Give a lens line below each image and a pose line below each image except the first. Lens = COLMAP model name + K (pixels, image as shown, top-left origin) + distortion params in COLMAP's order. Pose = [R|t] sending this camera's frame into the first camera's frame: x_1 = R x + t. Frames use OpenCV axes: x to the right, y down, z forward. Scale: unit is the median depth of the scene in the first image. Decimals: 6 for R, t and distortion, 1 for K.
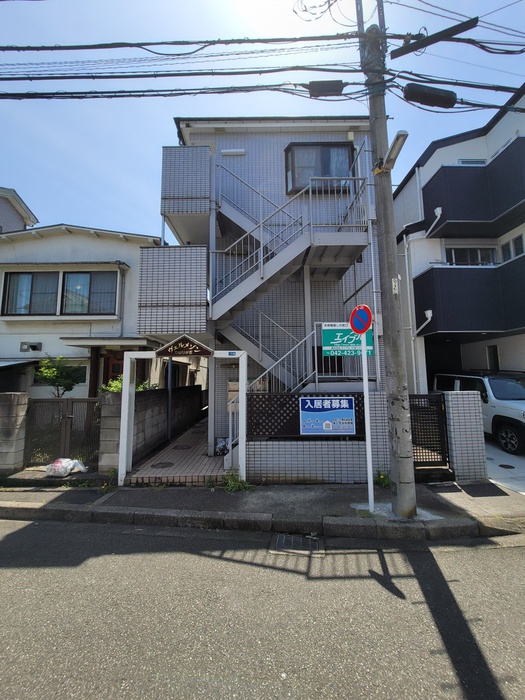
lens RADIAL K [[287.0, 0, 259.9], [0, 287.0, 352.1], [0, 0, 1]] dist [-0.003700, 0.000374]
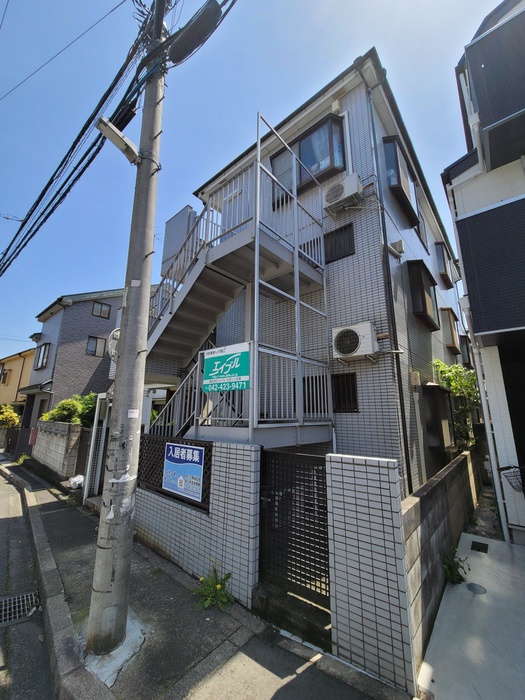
lens RADIAL K [[287.0, 0, 261.0], [0, 287.0, 352.8], [0, 0, 1]] dist [-0.003700, 0.000374]
pose [[0.756707, -0.119052, -0.642823, 0.914194], [0.038318, 0.989666, -0.138180, 0.023103], [0.652630, 0.079930, 0.753449, 0.512935]]
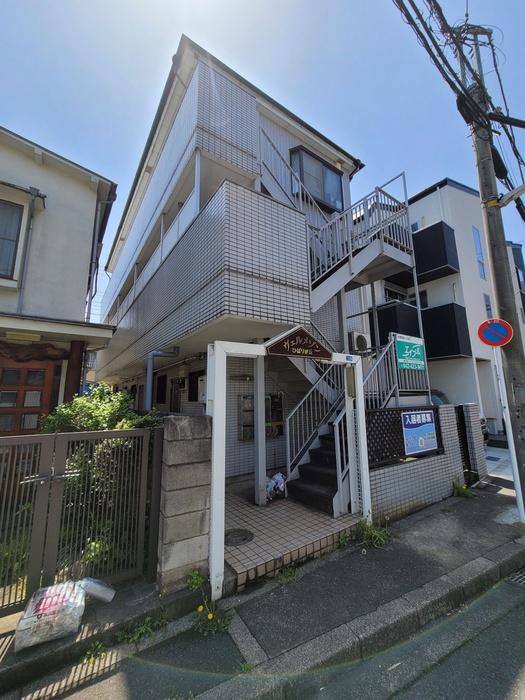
lens RADIAL K [[287.0, 0, 260.5], [0, 287.0, 352.0], [0, 0, 1]] dist [-0.003700, 0.000374]
pose [[0.820024, 0.086912, 0.565692, -0.729991], [-0.042213, 0.994895, -0.091662, 0.069596], [-0.570770, 0.051285, 0.819507, 0.502091]]
